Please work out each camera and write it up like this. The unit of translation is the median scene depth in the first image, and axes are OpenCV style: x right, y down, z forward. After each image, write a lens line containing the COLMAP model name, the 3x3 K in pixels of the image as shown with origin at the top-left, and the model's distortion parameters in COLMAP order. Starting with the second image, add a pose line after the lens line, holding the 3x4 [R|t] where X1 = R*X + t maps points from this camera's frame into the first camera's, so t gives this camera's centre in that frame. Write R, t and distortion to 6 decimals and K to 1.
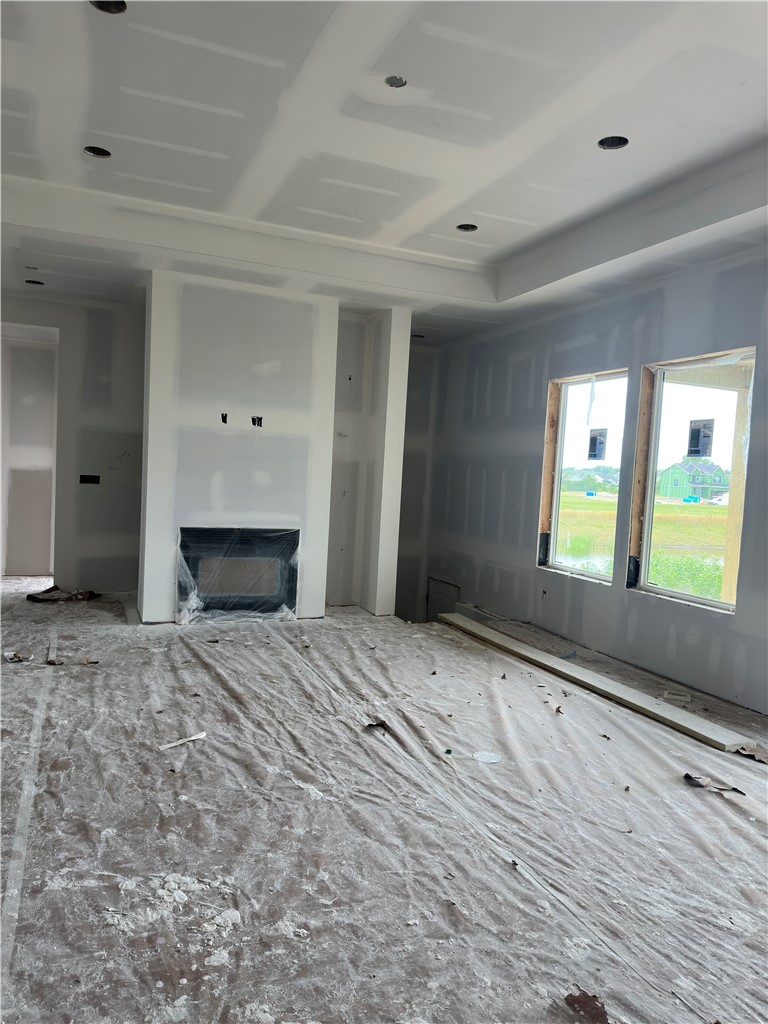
lens RADIAL K [[729.0, 0, 384.0], [0, 729.0, 512.0], [0, 0, 1]] dist [-0.029067, -0.002777]
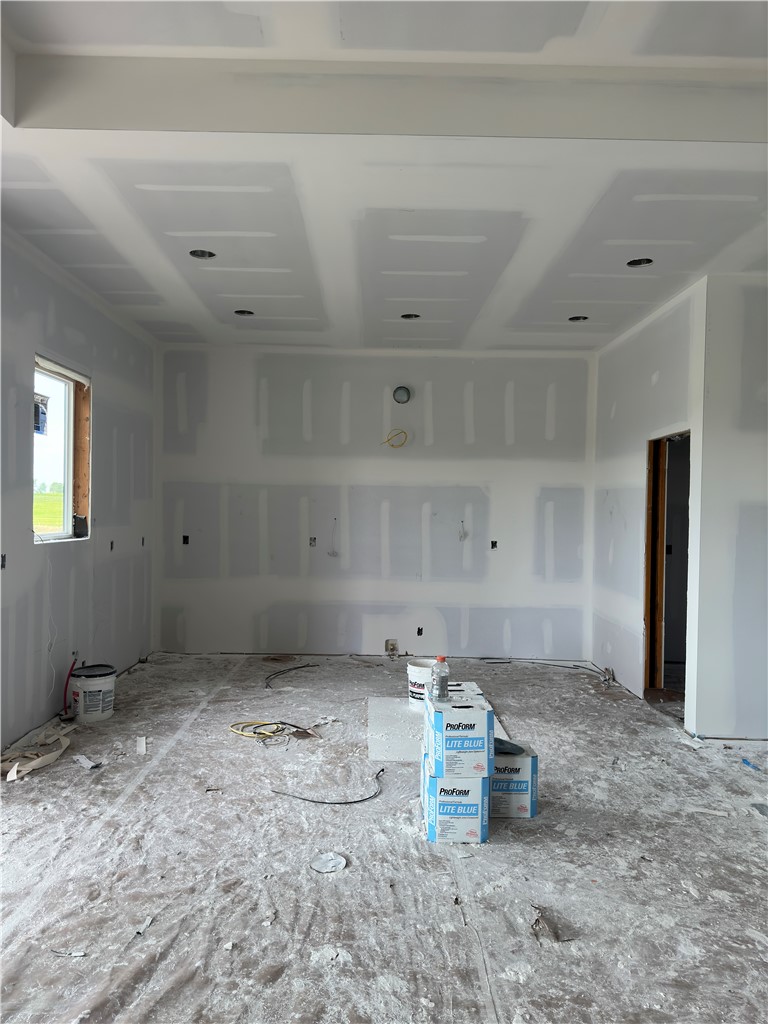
lens RADIAL K [[729.0, 0, 384.0], [0, 729.0, 512.0], [0, 0, 1]] dist [-0.029067, -0.002777]
pose [[-0.919530, -0.067847, 0.387119, 0.092213], [-0.038436, 0.995789, 0.083224, -0.128228], [-0.391135, 0.061648, -0.918266, 2.016821]]
